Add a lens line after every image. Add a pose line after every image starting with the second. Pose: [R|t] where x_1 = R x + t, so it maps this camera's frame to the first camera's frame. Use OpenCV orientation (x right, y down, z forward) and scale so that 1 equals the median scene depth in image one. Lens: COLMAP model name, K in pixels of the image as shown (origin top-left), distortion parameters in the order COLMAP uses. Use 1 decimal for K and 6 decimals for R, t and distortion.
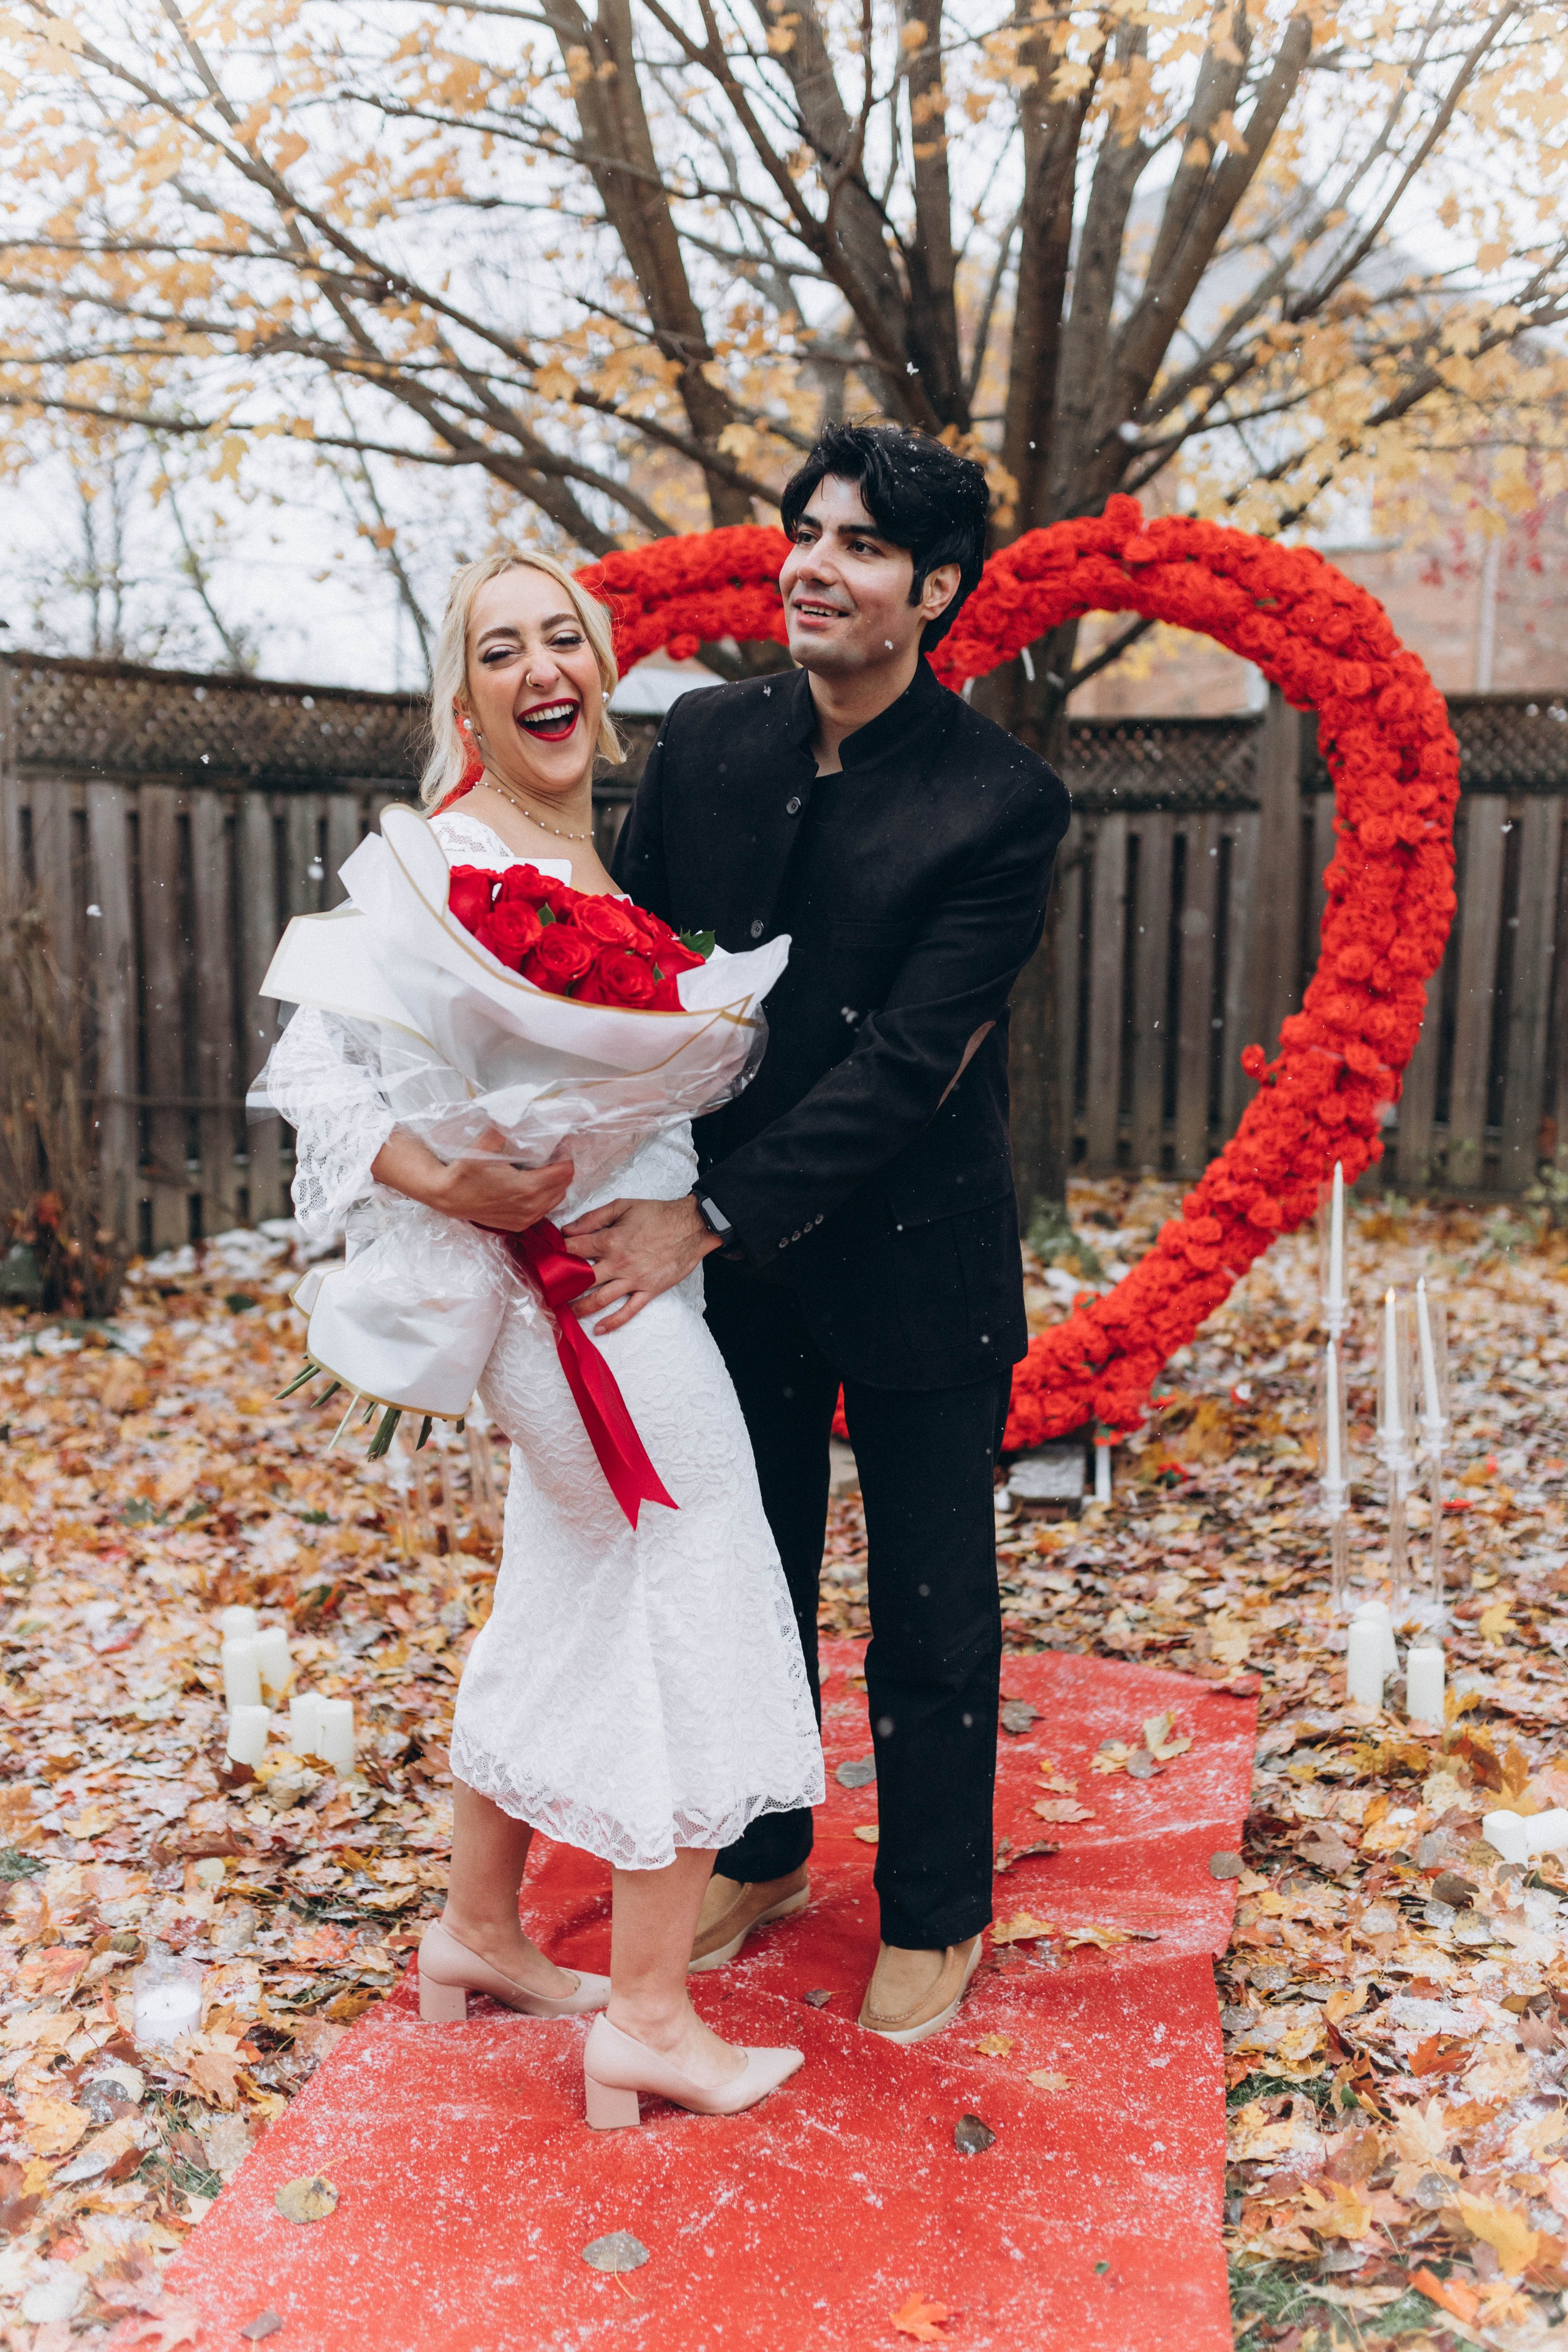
lens RADIAL K [[2382.0, 0, 784.0], [0, 2382.0, 1176.0], [0, 0, 1]] dist [-0.012139, -0.008709]
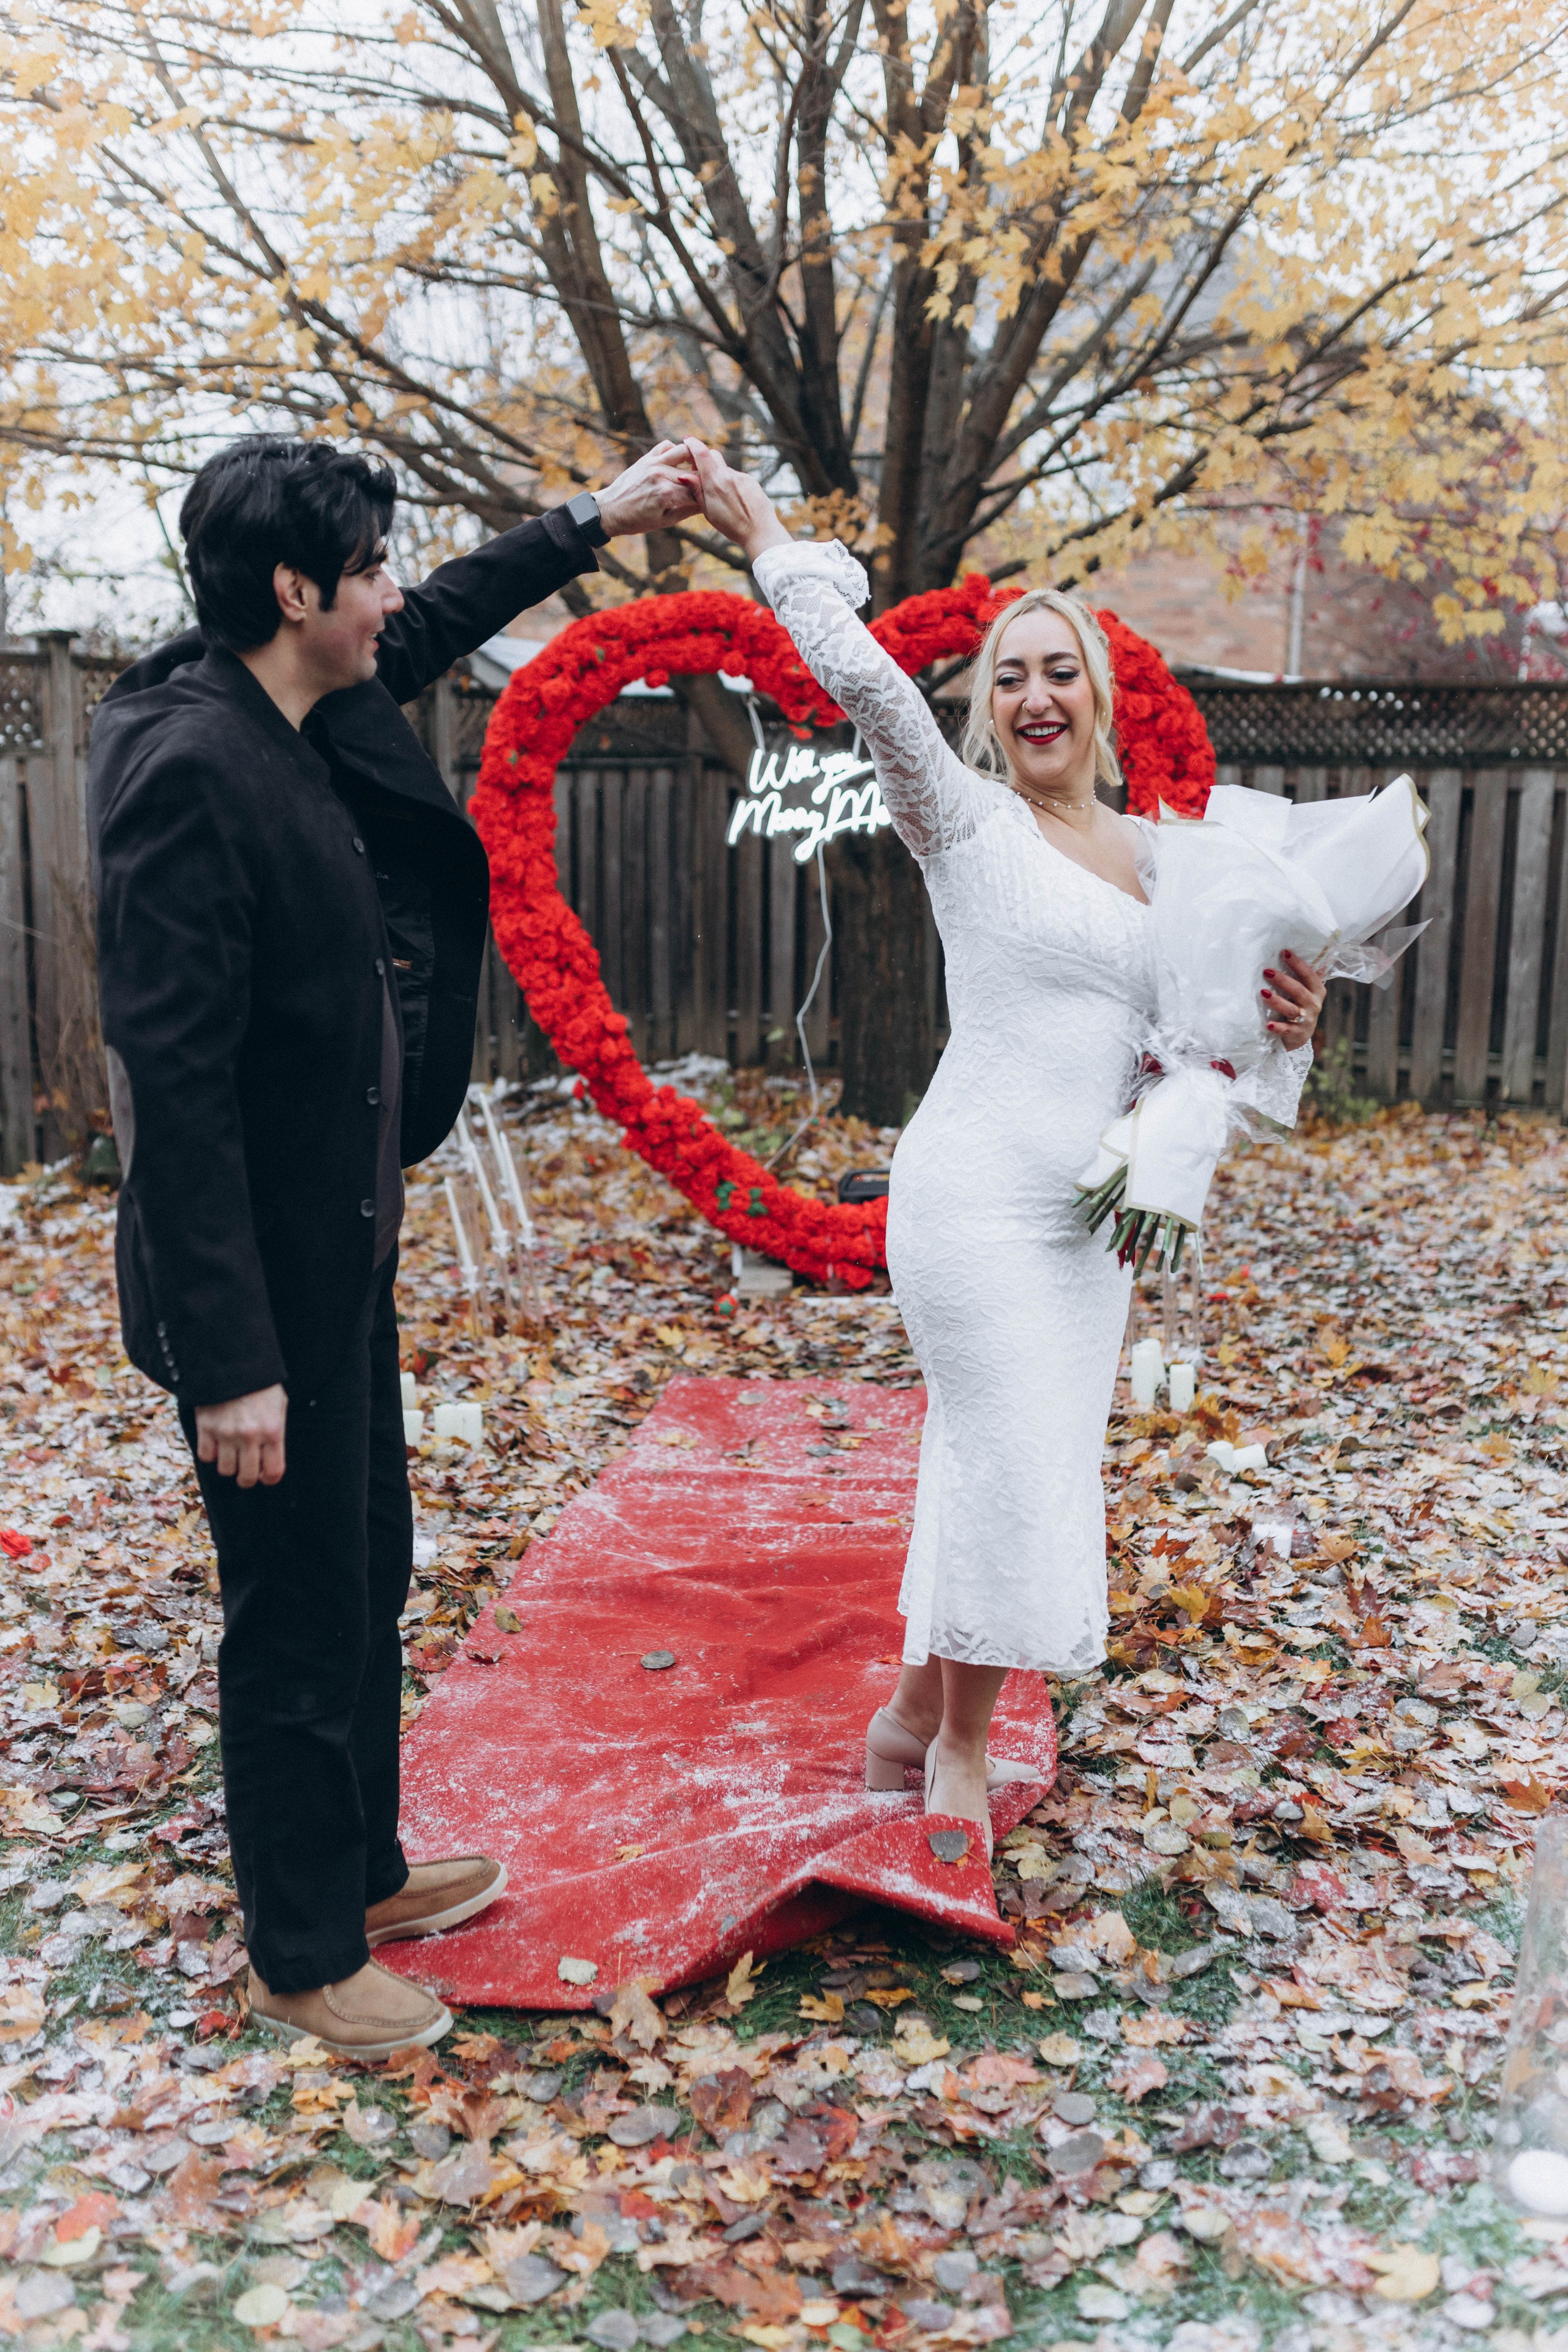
lens RADIAL K [[2262.4, 0, 811.2], [0, 2262.4, 1175.6], [0, 0, 1]] dist [0.006574, 0.007171]
pose [[0.997501, -0.012890, 0.069467, -0.046073], [0.010613, 0.999397, 0.033047, 0.019821], [-0.069852, -0.032227, 0.997037, -0.298193]]
